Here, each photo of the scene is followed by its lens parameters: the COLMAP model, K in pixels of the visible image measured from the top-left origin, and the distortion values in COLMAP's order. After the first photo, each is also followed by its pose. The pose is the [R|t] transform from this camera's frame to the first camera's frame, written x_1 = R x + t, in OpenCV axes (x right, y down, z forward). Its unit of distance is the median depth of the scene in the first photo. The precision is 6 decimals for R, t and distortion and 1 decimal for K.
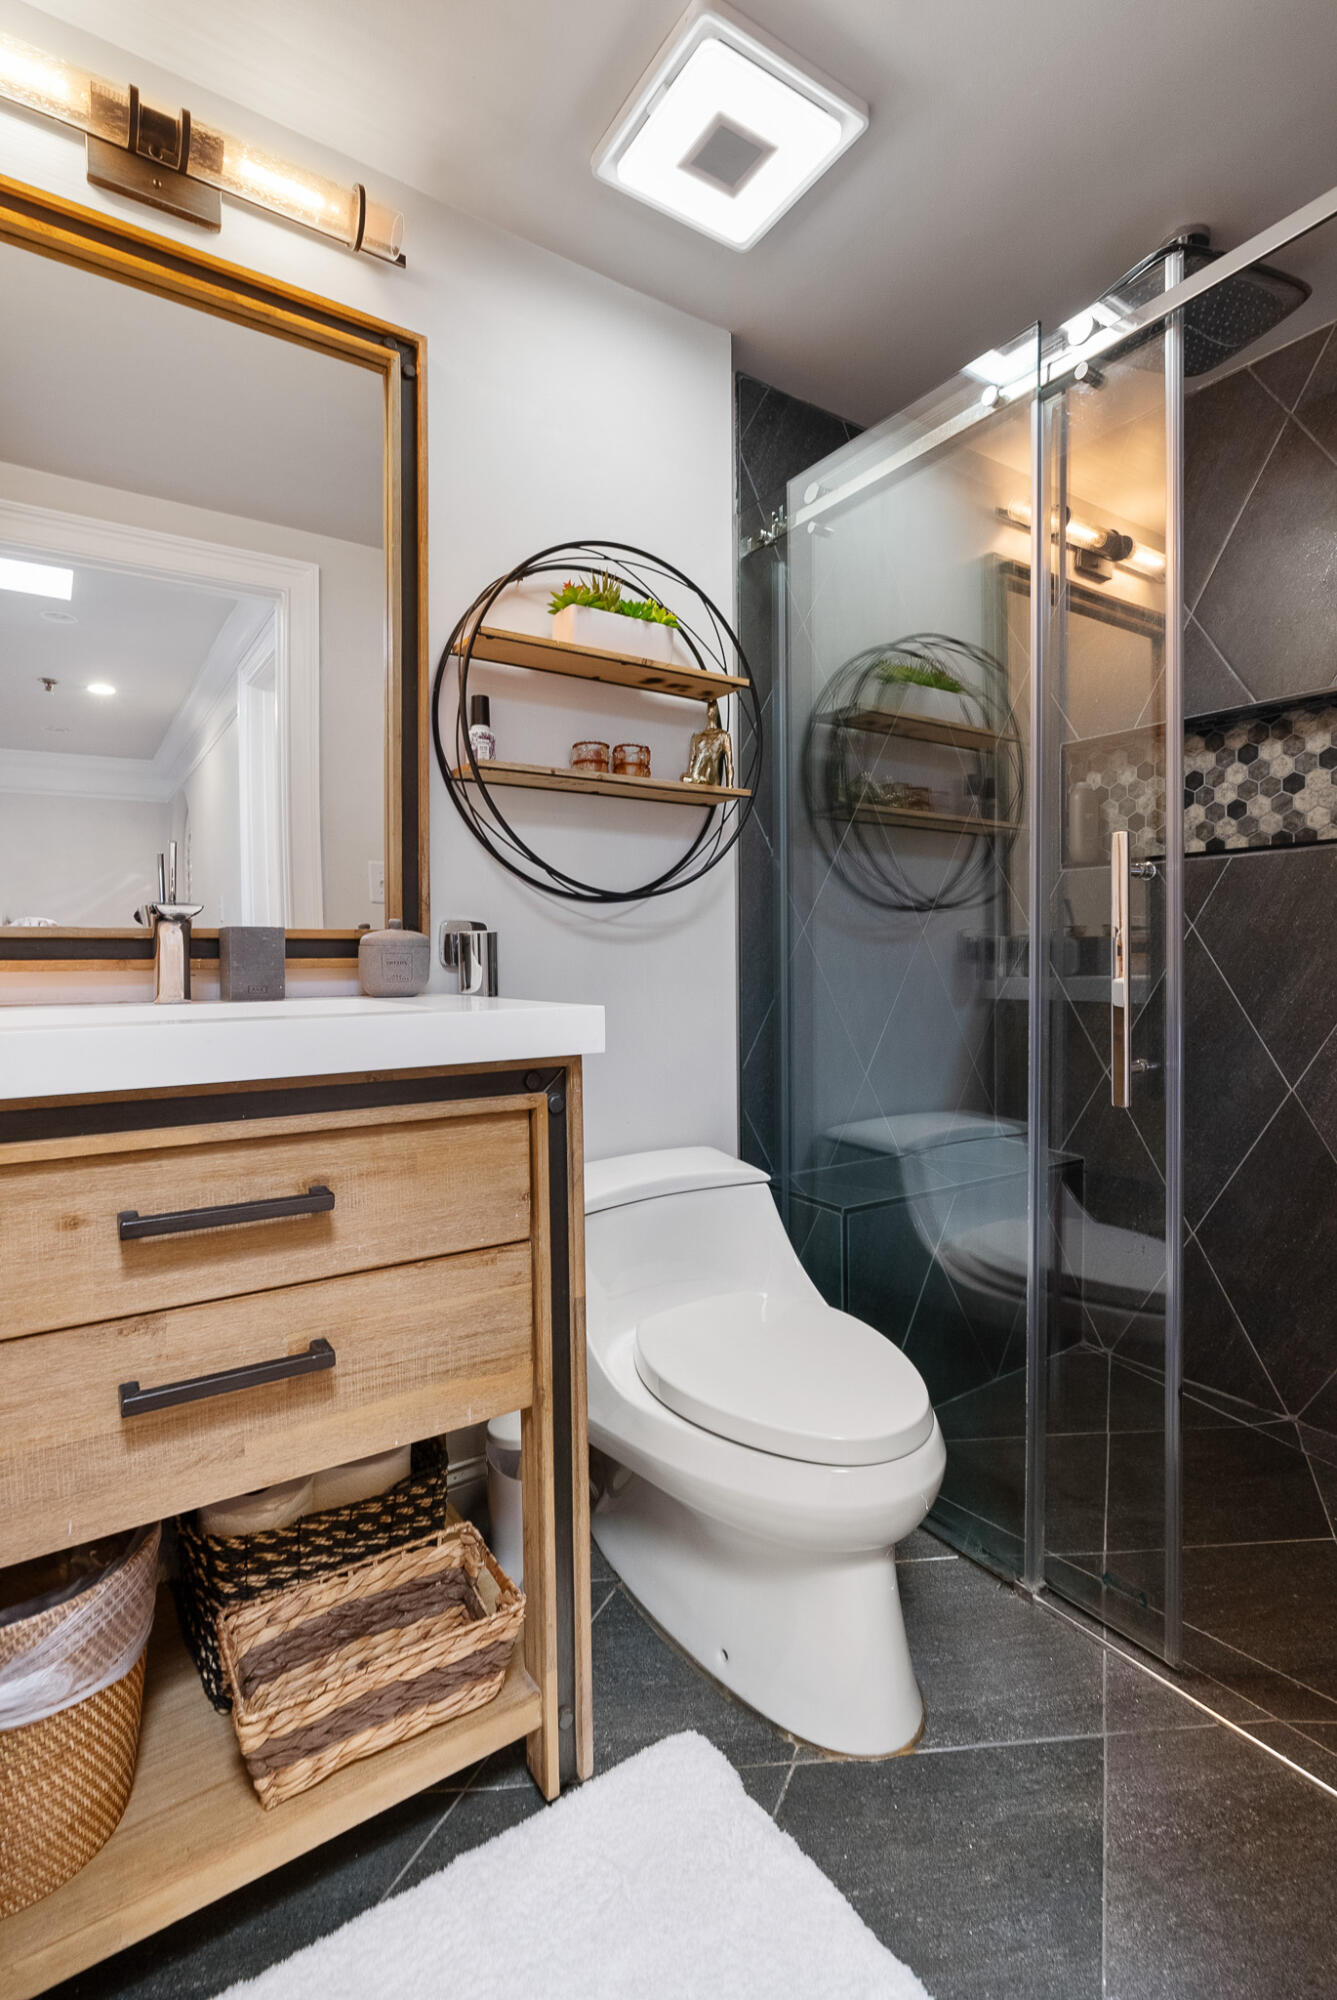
lens RADIAL K [[922.9, 0, 667.3], [0, 922.9, 971.1], [0, 0, 1]] dist [-0.007270, 0.000438]
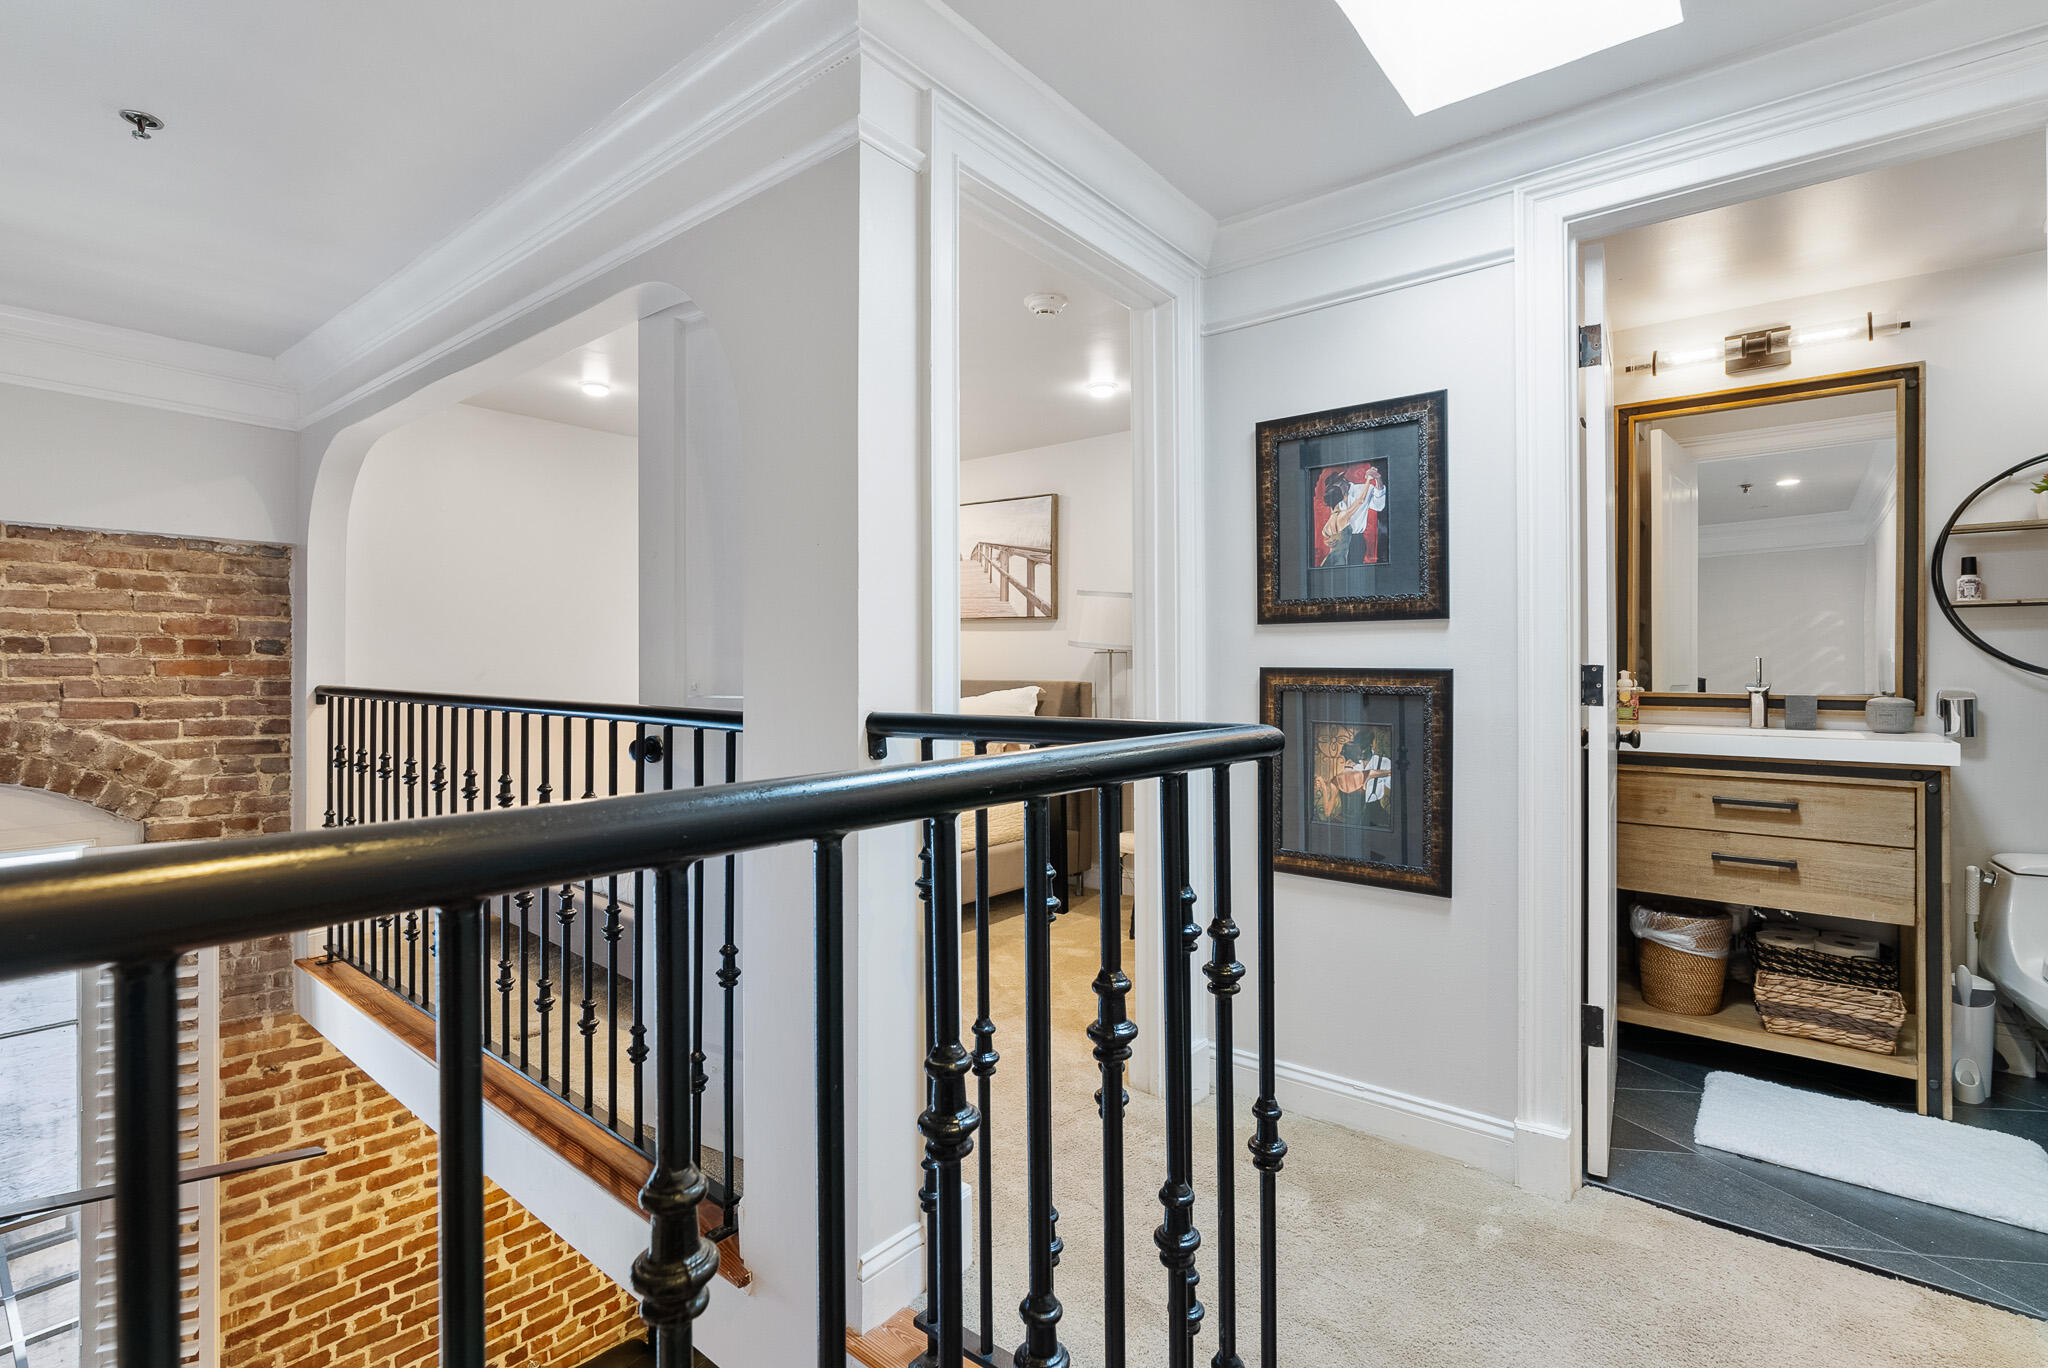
lens RADIAL K [[975.6, 0, 1014.8], [0, 975.6, 671.4], [0, 0, 1]] dist [-0.004353, -0.000104]
pose [[0.302624, 0.007915, -0.953077, 1.277488], [-0.018680, 0.999823, 0.002372, -0.081751], [0.952927, 0.017086, 0.302718, -1.578363]]
